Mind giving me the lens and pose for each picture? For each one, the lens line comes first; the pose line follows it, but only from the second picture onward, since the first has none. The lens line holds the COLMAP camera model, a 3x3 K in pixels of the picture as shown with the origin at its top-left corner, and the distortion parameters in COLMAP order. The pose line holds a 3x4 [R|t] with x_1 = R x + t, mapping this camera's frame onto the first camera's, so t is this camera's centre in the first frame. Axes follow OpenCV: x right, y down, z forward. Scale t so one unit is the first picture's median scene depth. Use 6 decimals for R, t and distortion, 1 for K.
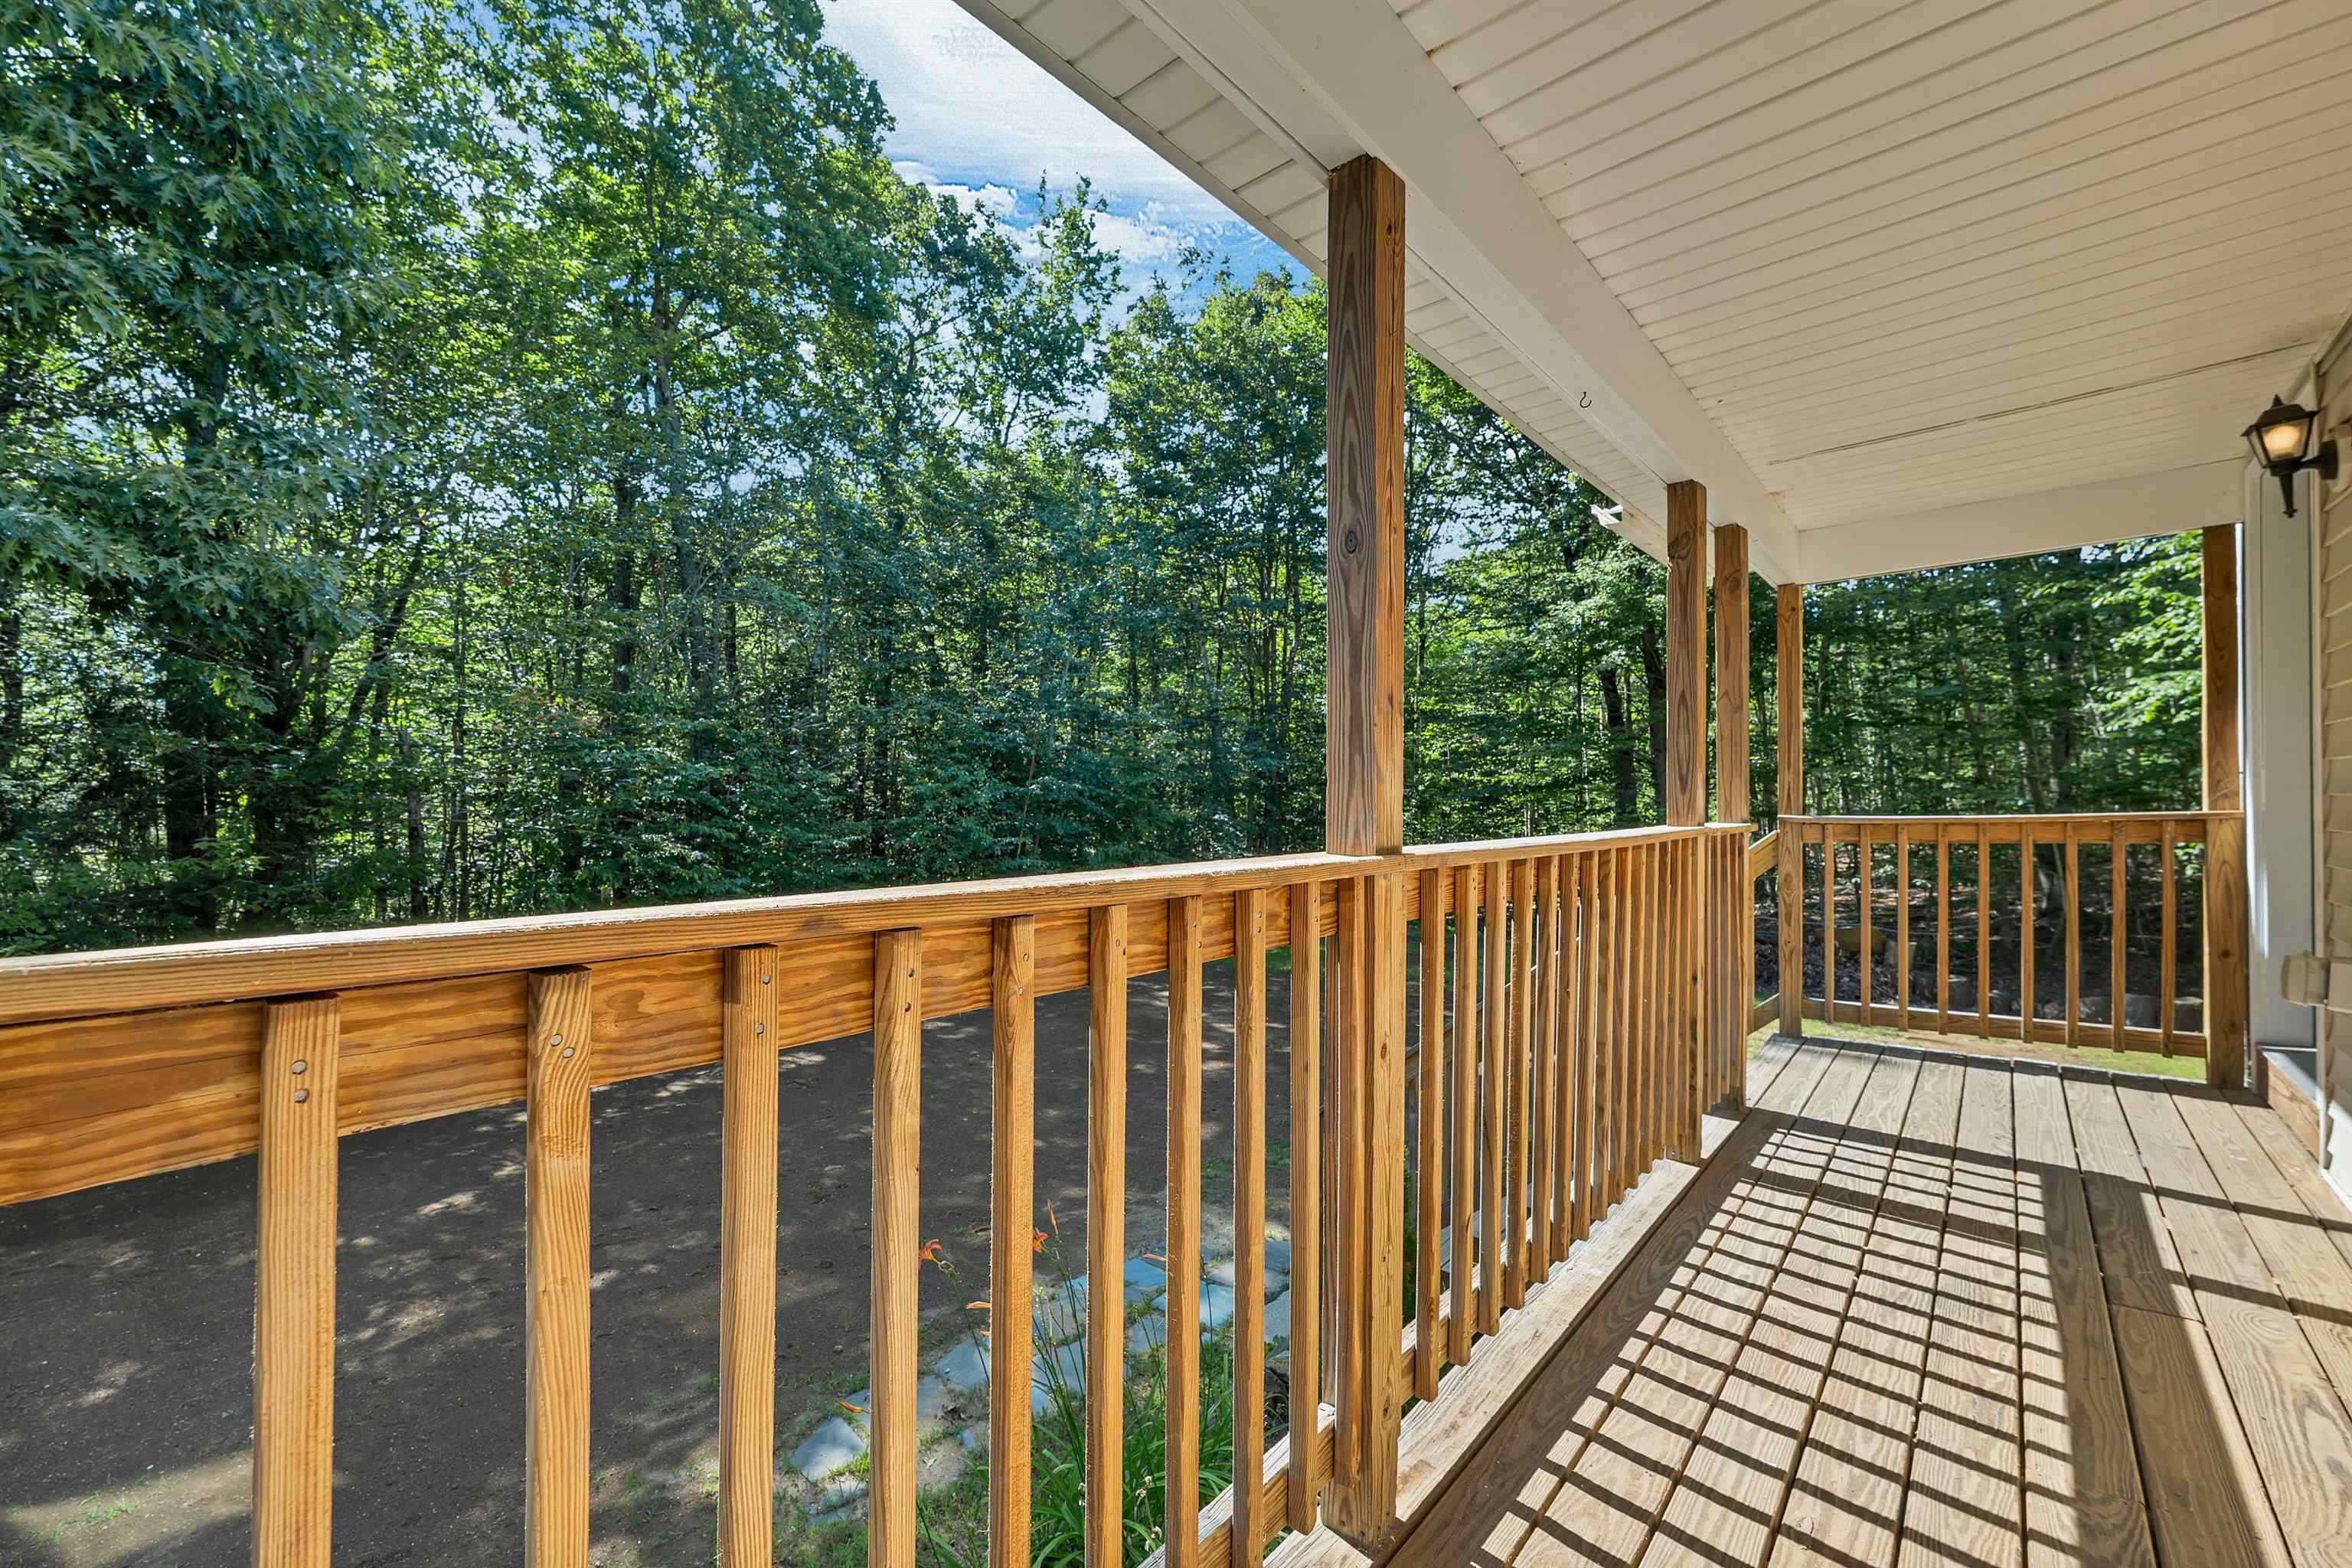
lens RADIAL K [[973.9, 0, 1176.0], [0, 973.9, 784.0], [0, 0, 1]] dist [0.001112, 0.000068]
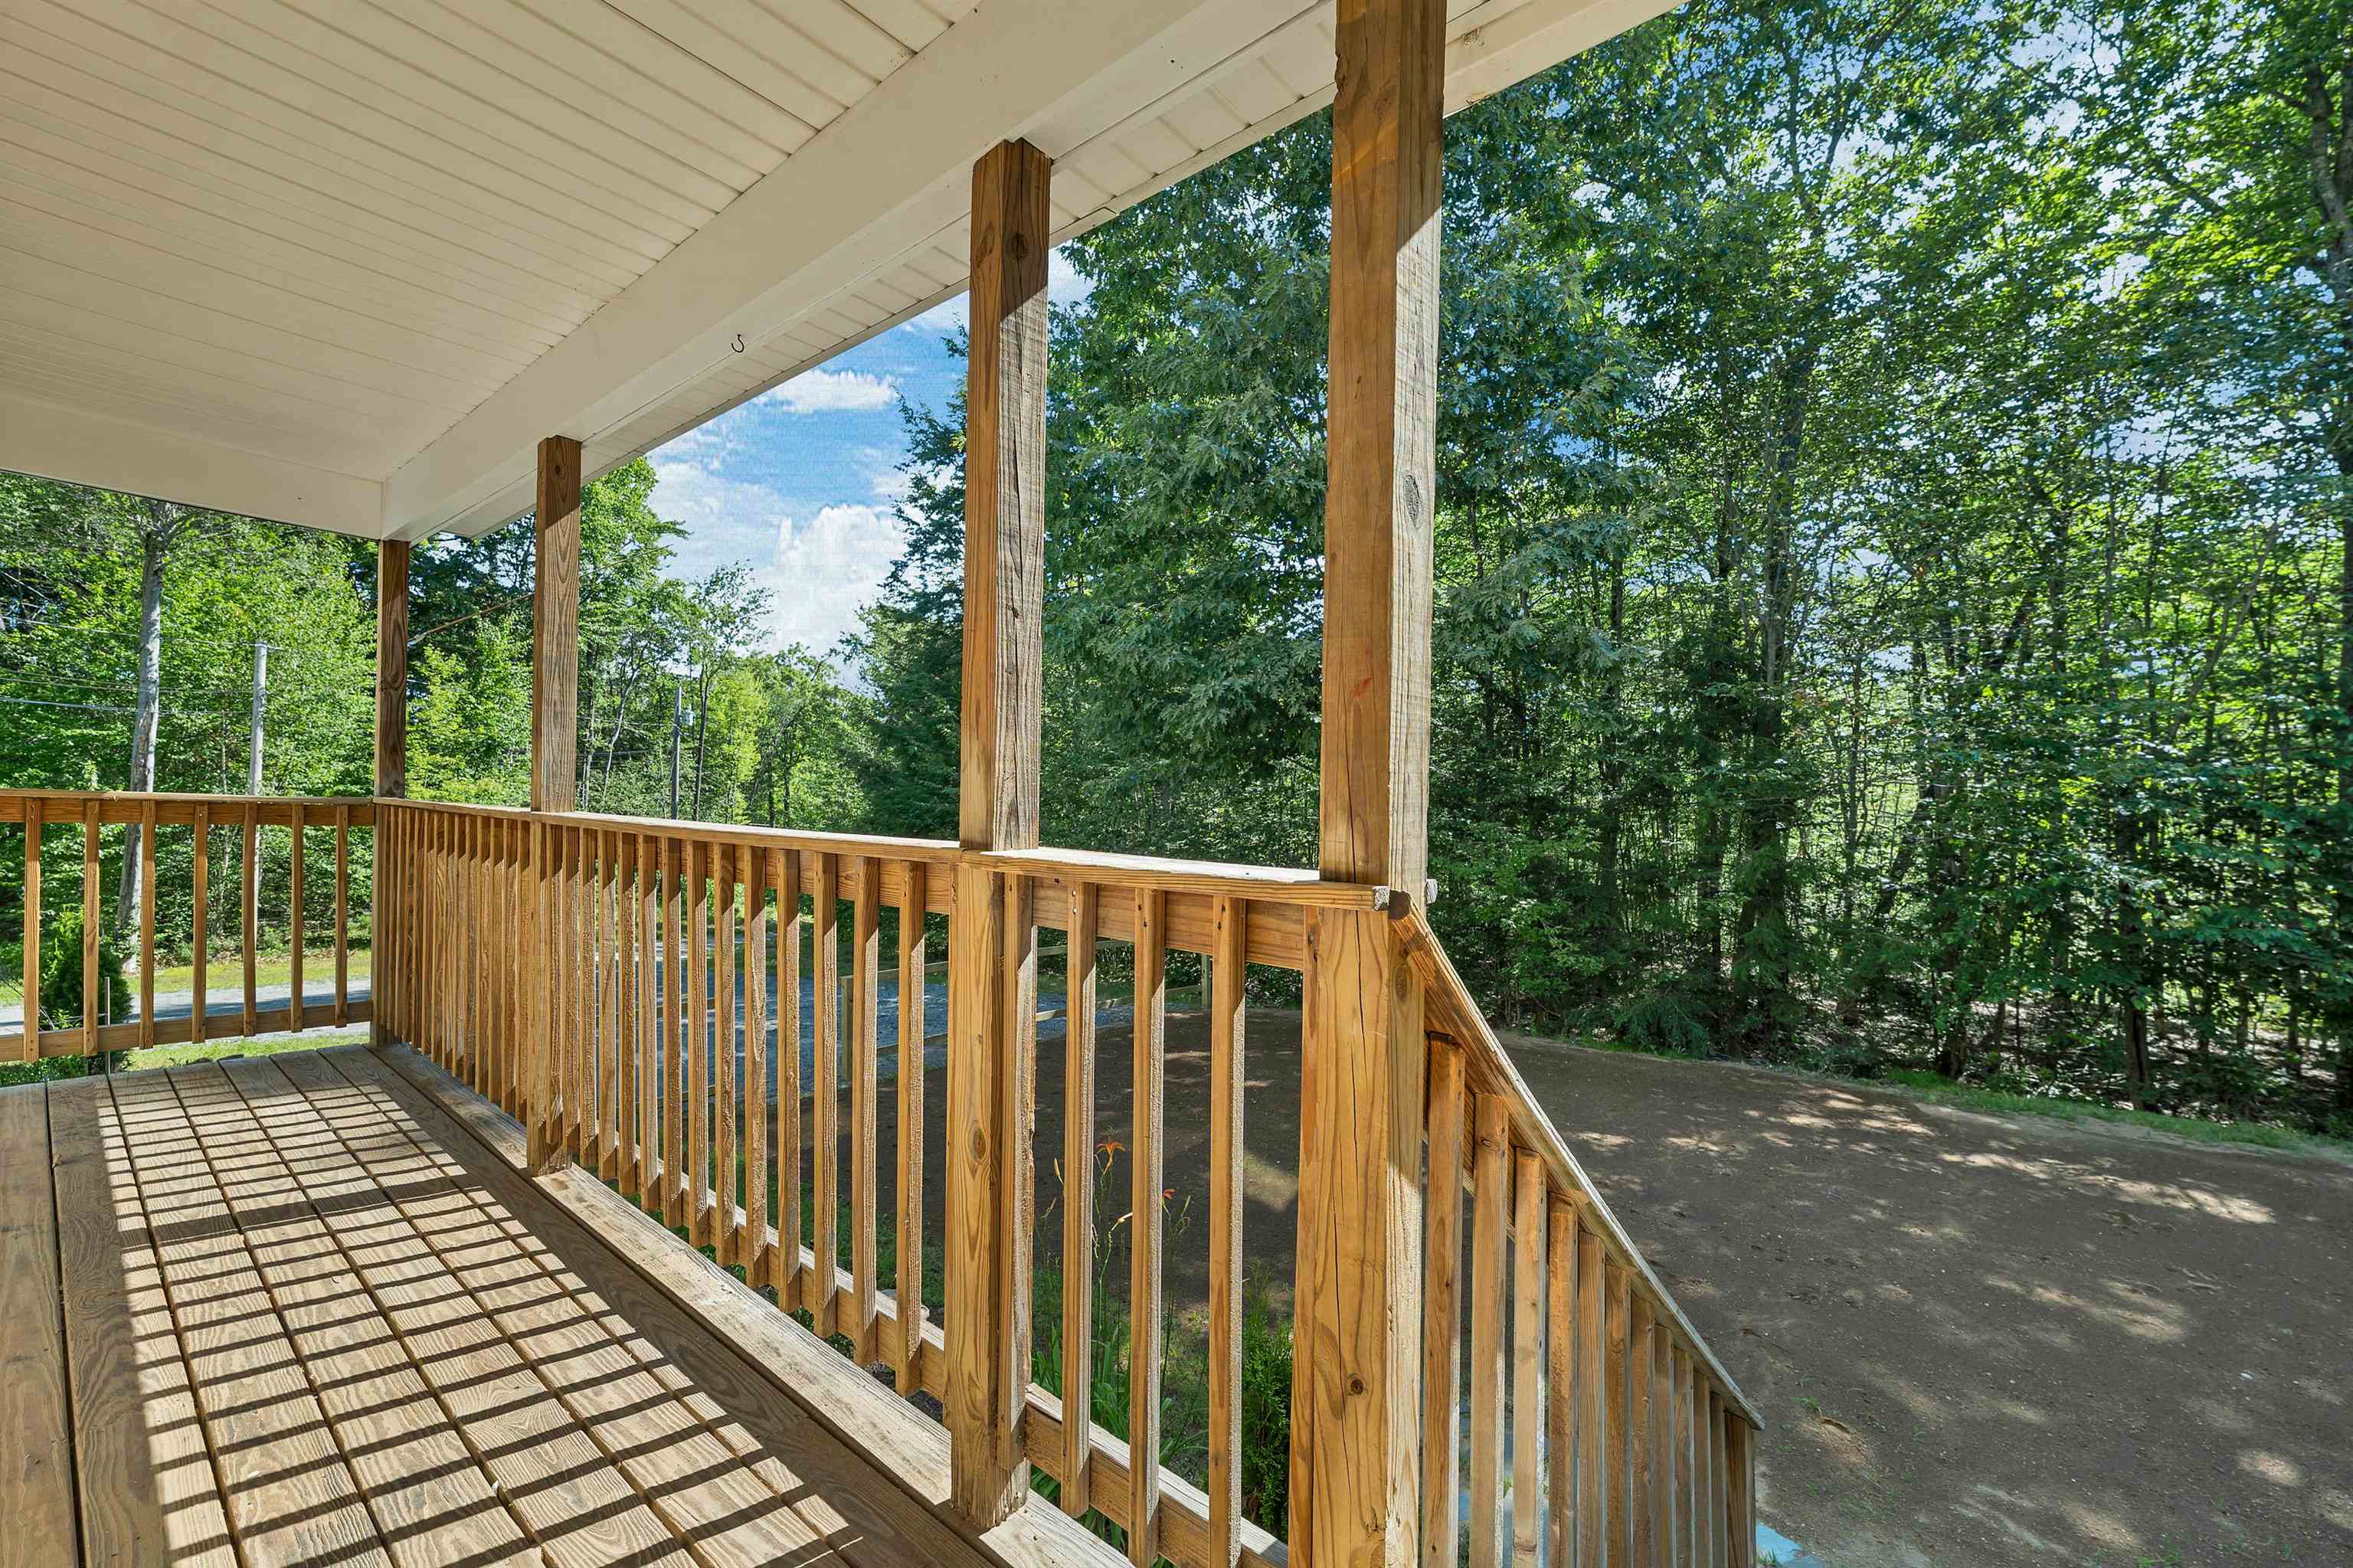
lens RADIAL K [[974.3, 0, 1176.5], [0, 974.3, 784.0], [0, 0, 1]] dist [0.001112, 0.000068]
pose [[0.003176, -0.006129, -0.999976, 1.613902], [-0.002688, 0.999978, -0.006138, 0.021453], [0.999991, 0.002707, 0.003160, 1.716472]]
